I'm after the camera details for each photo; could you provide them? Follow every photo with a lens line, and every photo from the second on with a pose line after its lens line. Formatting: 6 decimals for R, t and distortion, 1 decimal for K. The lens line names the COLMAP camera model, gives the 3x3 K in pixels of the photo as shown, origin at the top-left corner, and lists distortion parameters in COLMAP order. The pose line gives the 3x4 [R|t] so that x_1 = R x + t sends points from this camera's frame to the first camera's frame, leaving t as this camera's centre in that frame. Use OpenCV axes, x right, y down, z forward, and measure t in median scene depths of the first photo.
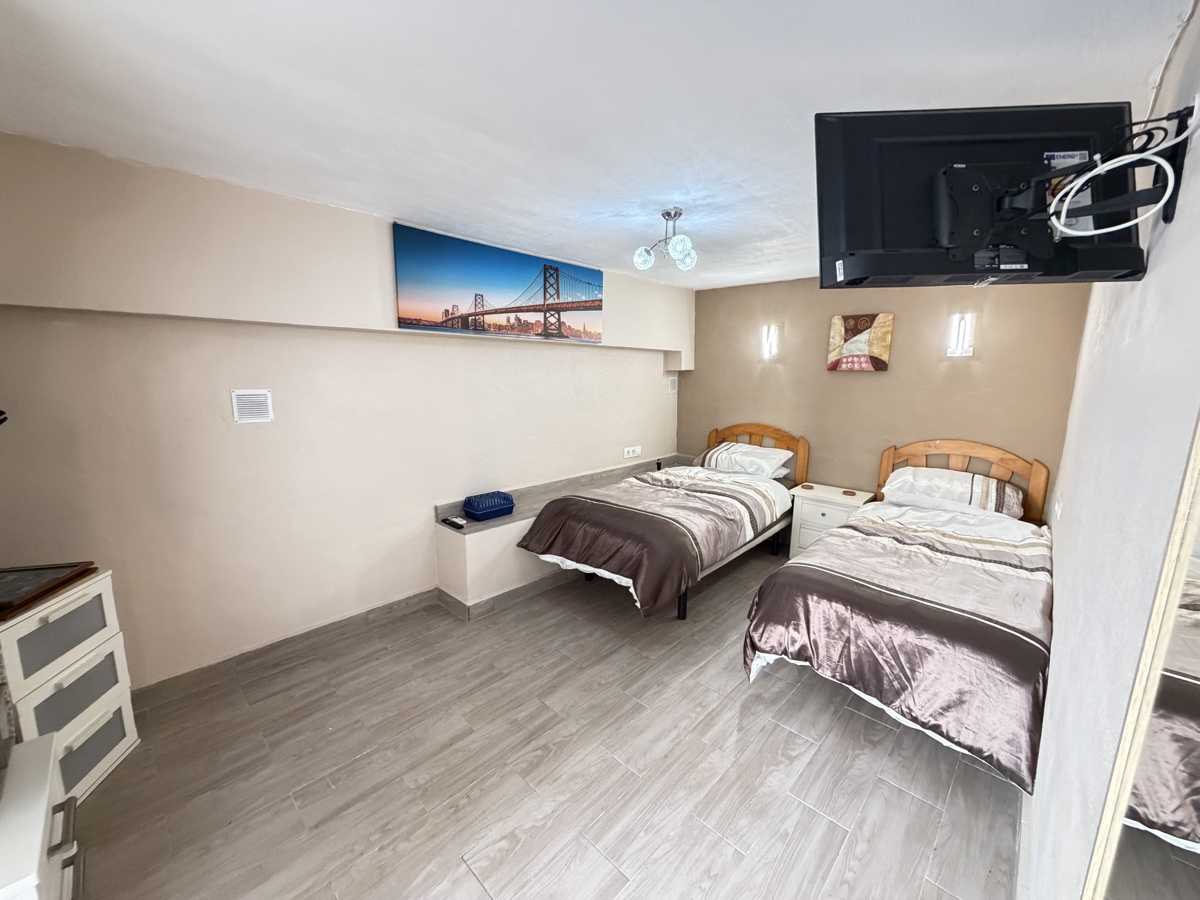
lens RADIAL K [[477.7, 0, 599.6], [0, 477.7, 451.4], [0, 0, 1]] dist [0.000170, 0.000040]
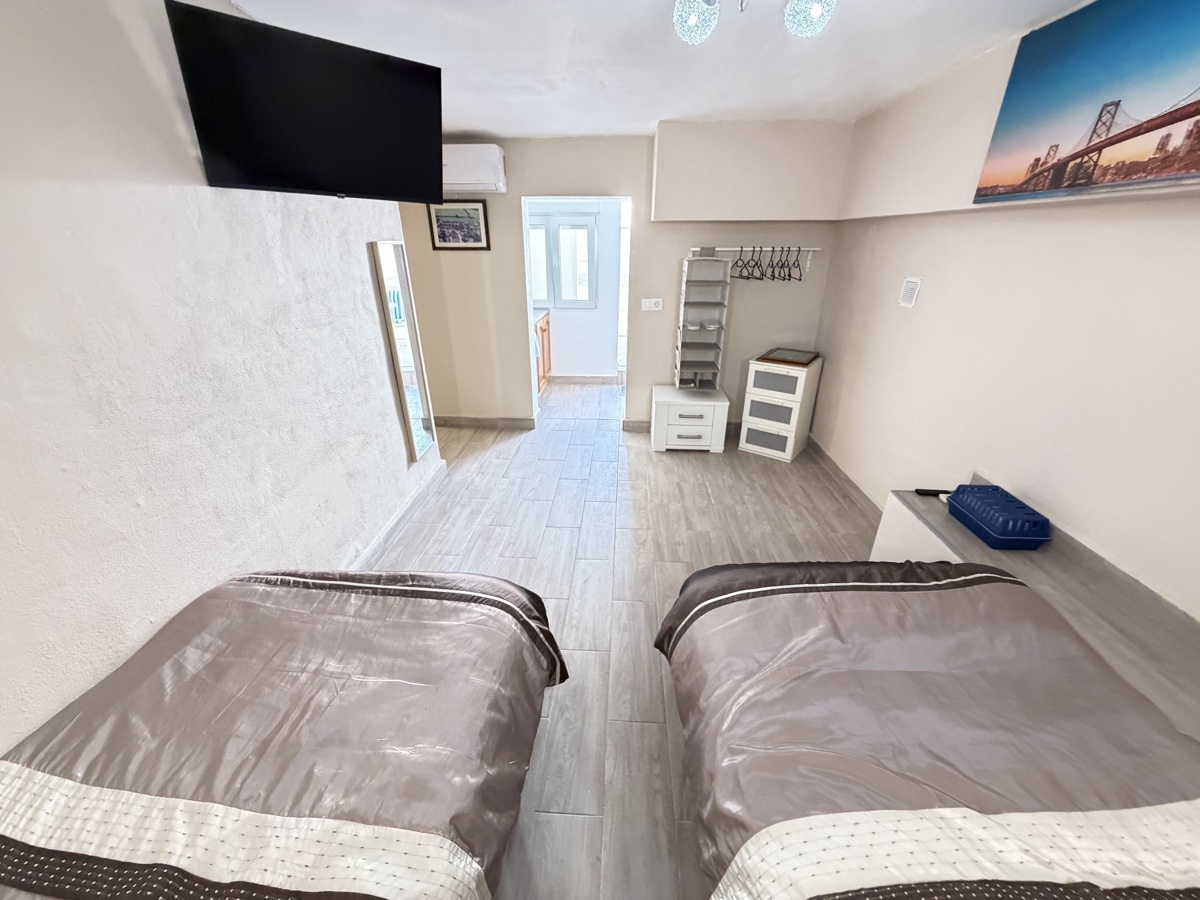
lens RADIAL K [[477.7, 0, 598.0], [0, 477.7, 452.3], [0, 0, 1]] dist [0.000170, 0.000040]
pose [[-0.756536, 0.255408, -0.602013, 0.531693], [-0.120296, 0.850515, 0.512009, -0.218974], [0.642792, 0.459773, -0.612720, 1.152737]]
